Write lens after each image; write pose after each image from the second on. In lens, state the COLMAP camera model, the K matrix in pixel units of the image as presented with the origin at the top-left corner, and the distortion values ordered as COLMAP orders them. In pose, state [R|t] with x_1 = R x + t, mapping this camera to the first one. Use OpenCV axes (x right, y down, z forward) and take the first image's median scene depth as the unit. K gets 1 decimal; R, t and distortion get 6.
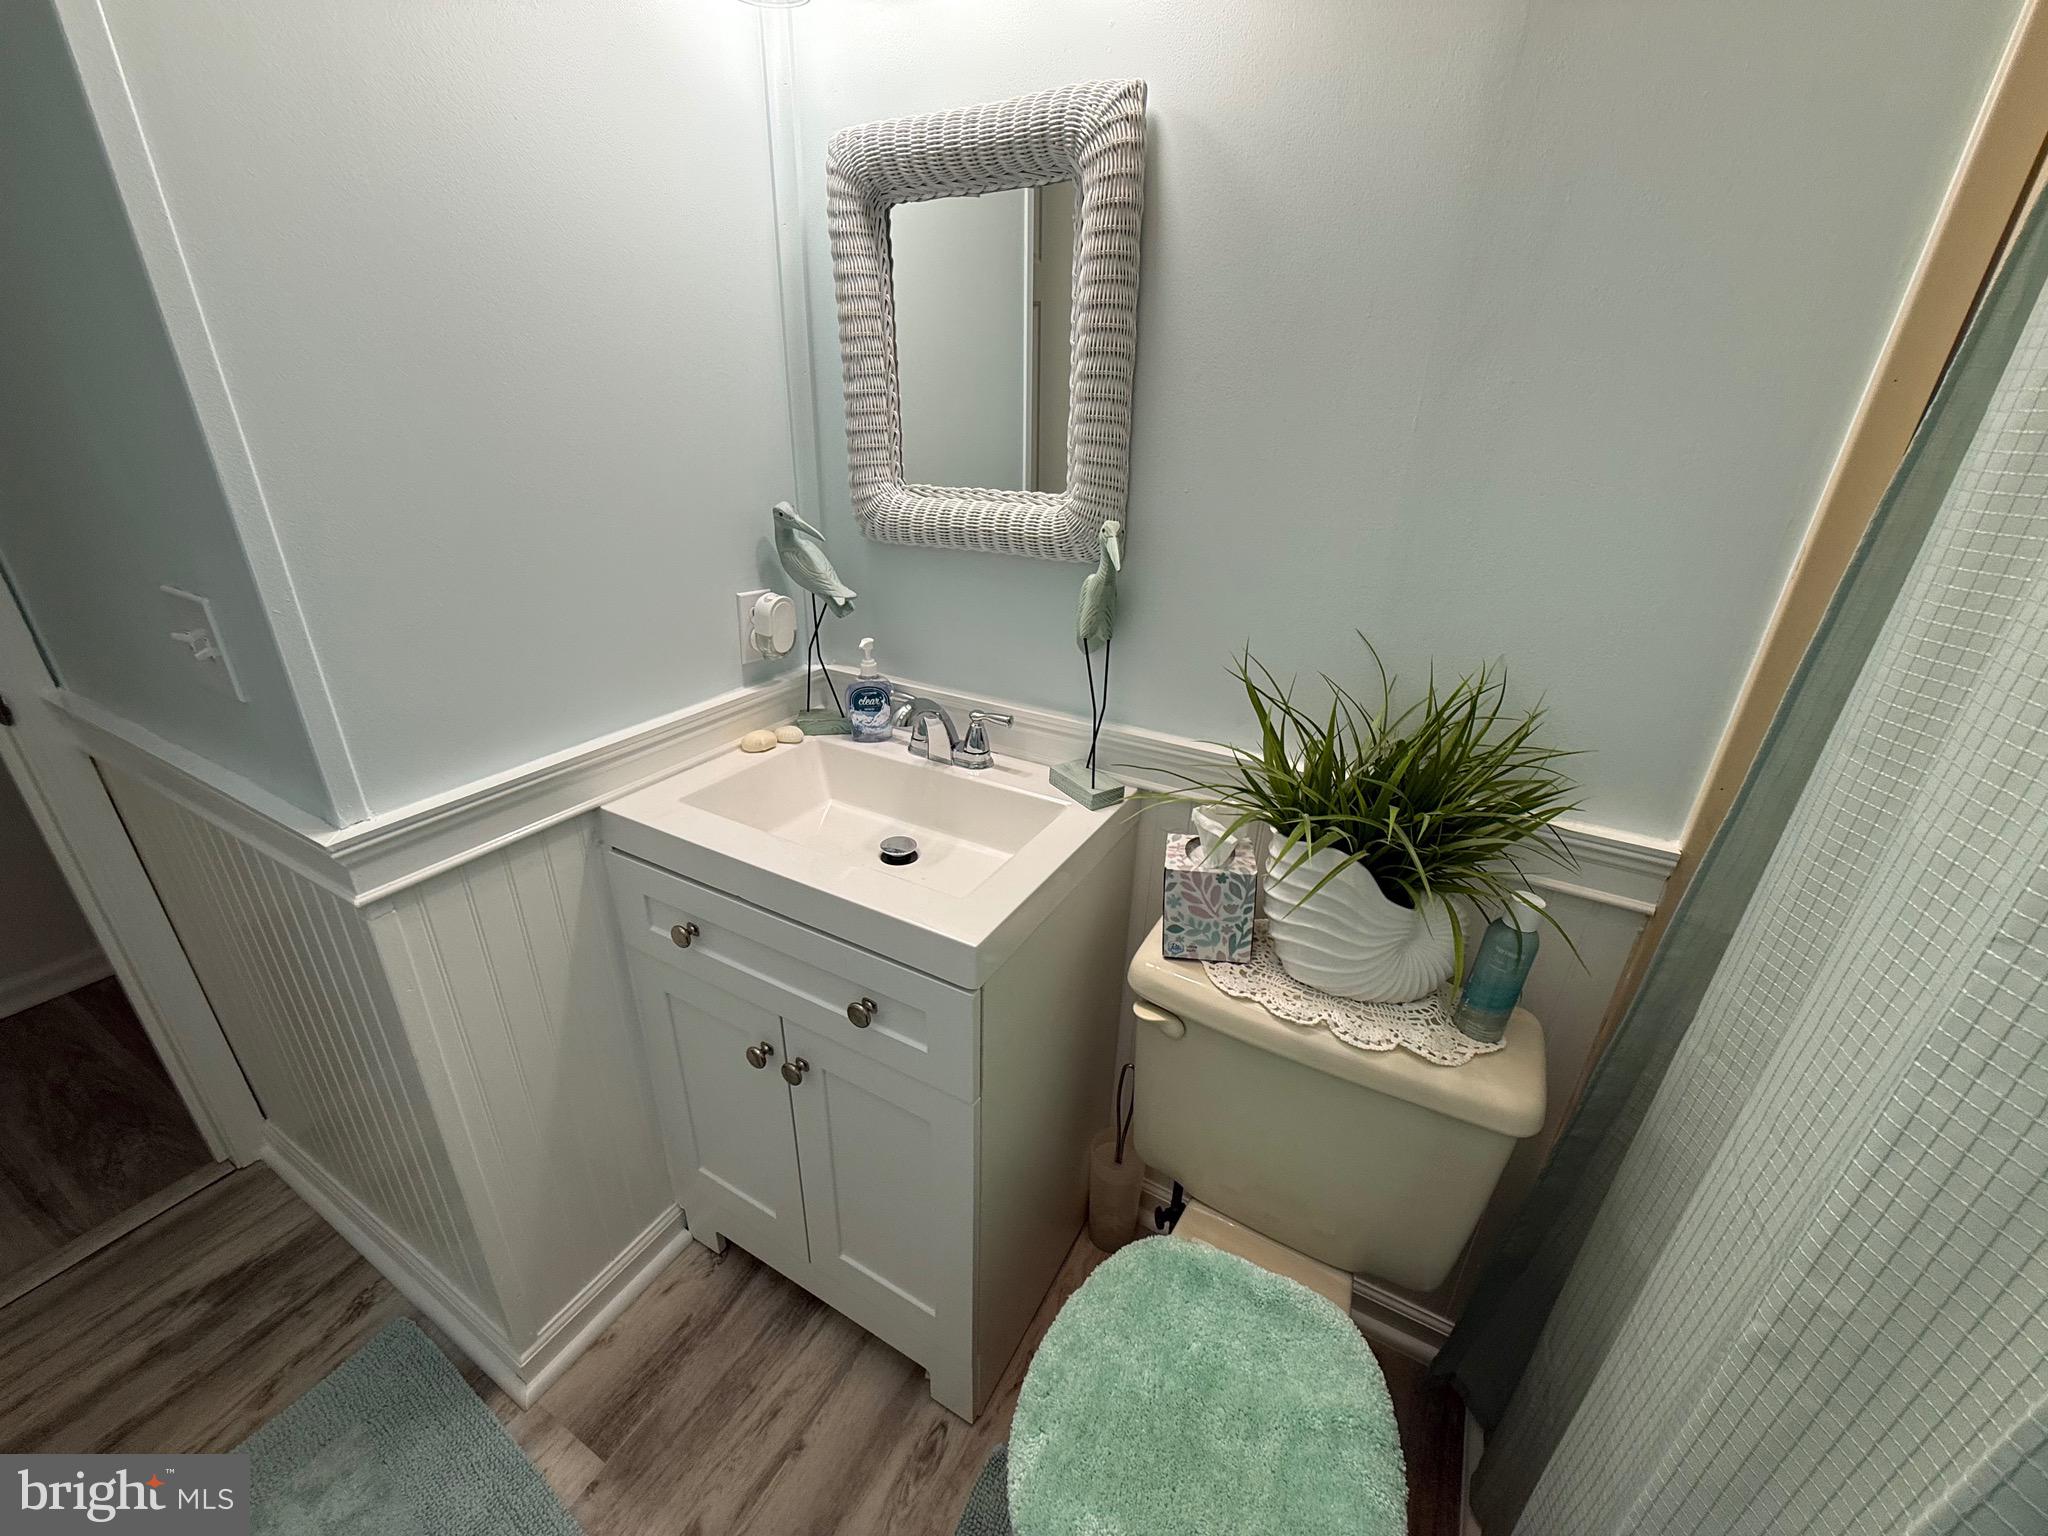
lens RADIAL K [[821.9, 0, 1028.5], [0, 821.9, 765.8], [0, 0, 1]] dist [0.000616, -0.000067]
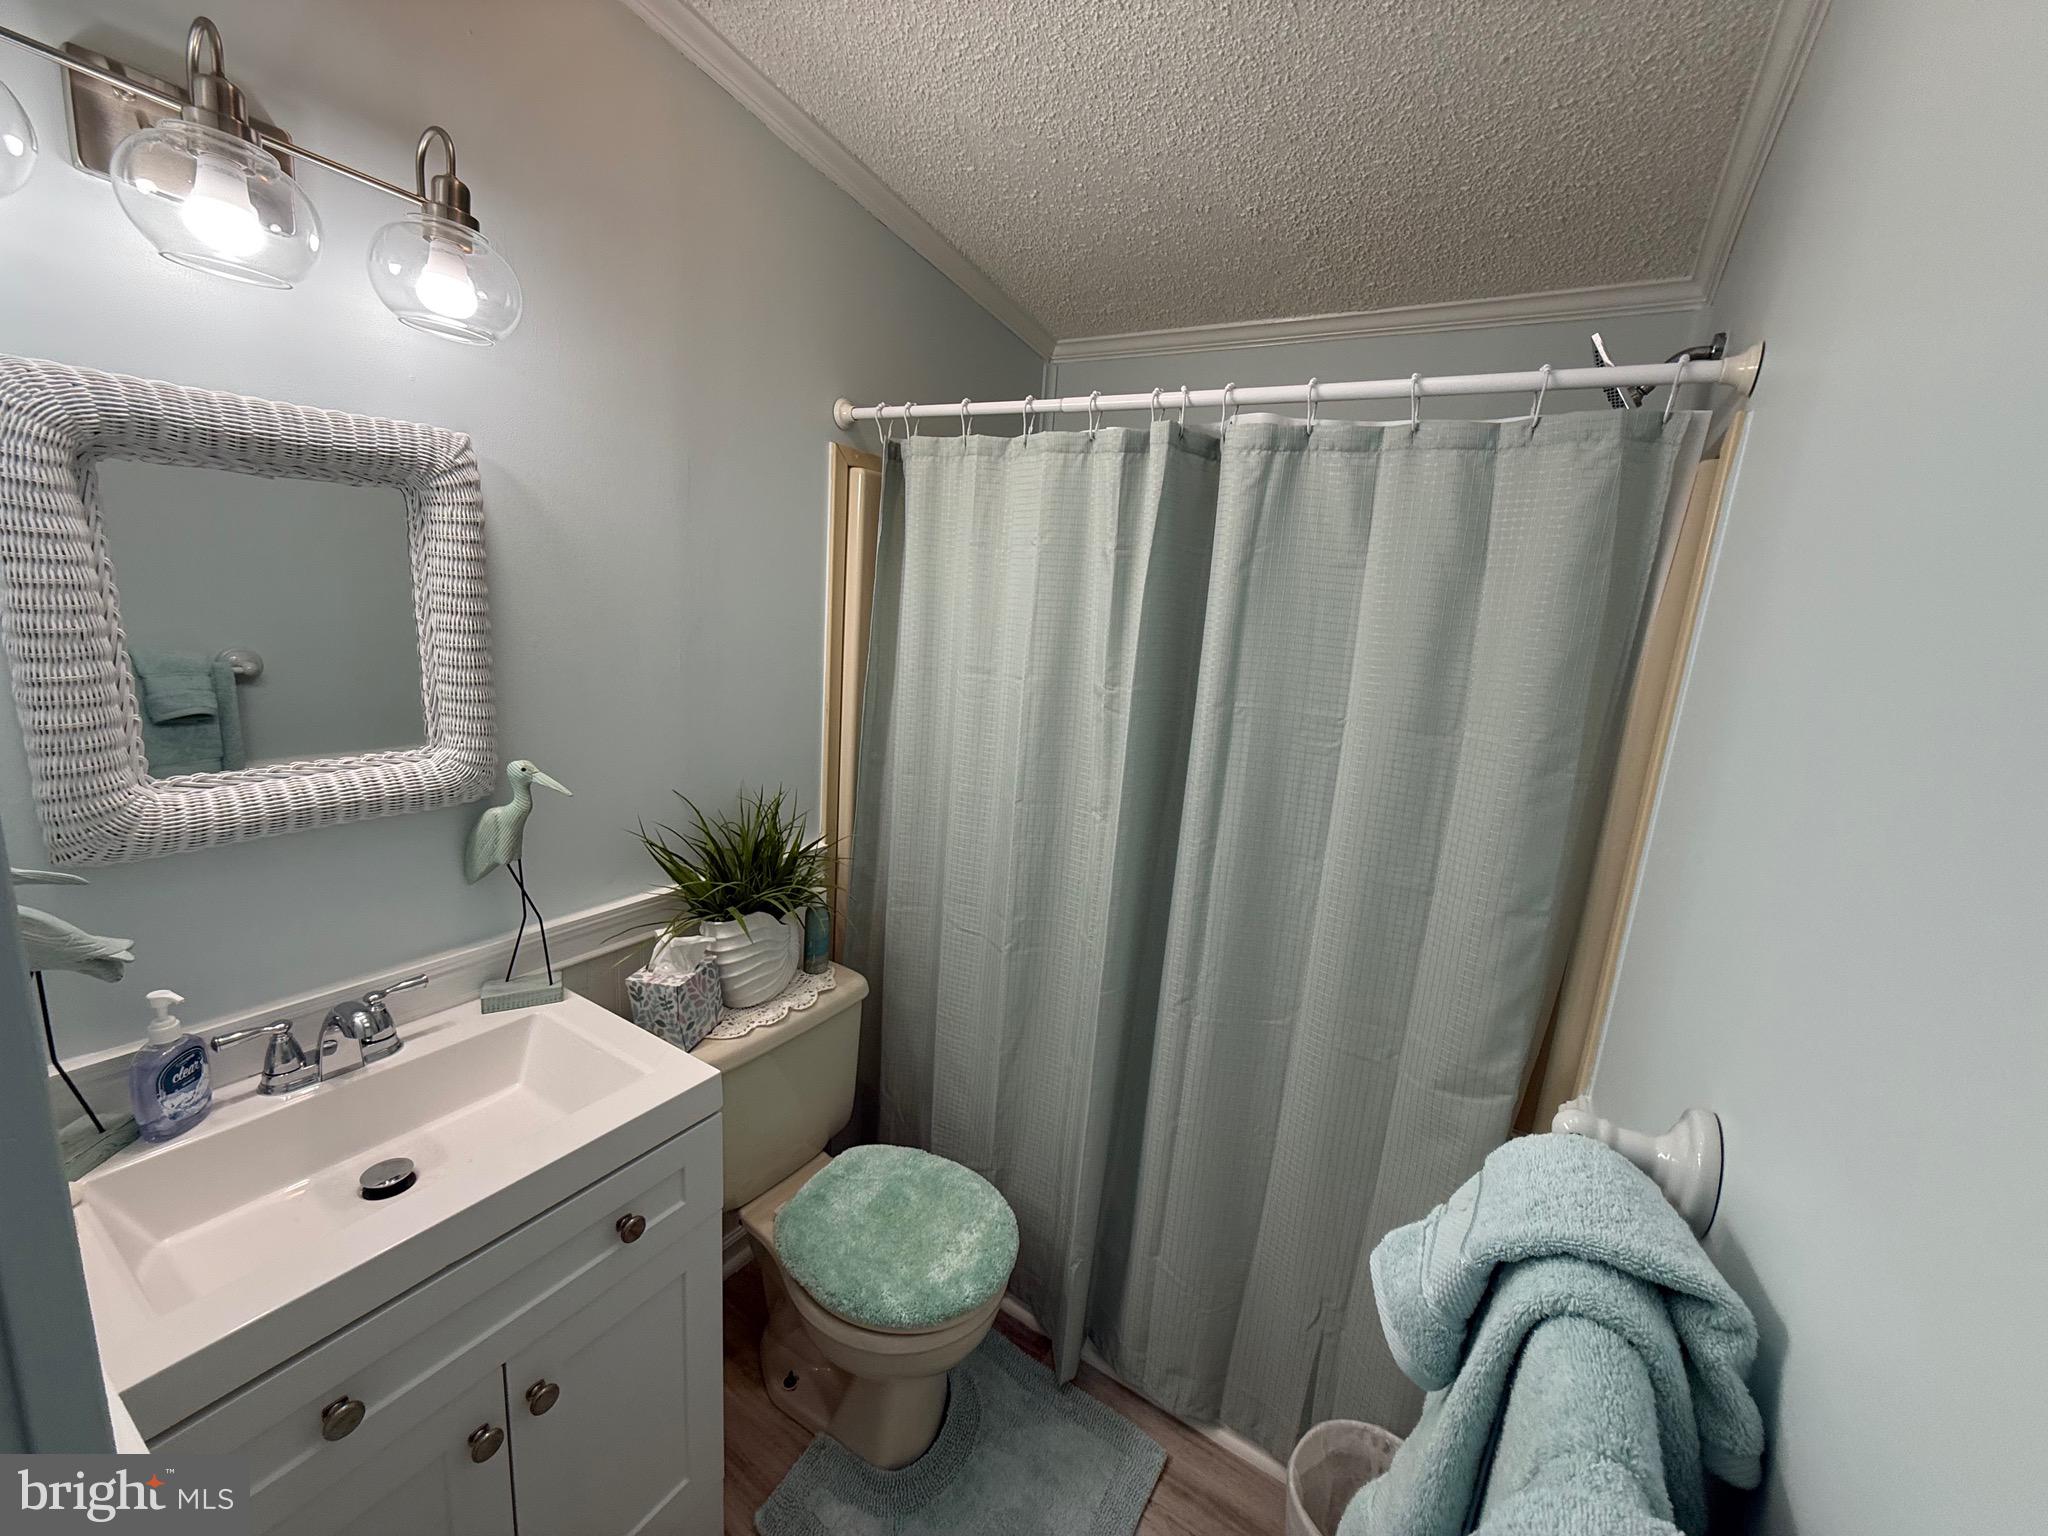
lens RADIAL K [[821.9, 0, 1028.5], [0, 821.9, 765.8], [0, 0, 1]] dist [0.000616, -0.000067]
pose [[0.047184, -0.222983, 0.973680, -0.891998], [0.344183, 0.918702, 0.193714, -0.233565], [-0.937716, 0.325984, 0.120095, 0.147214]]
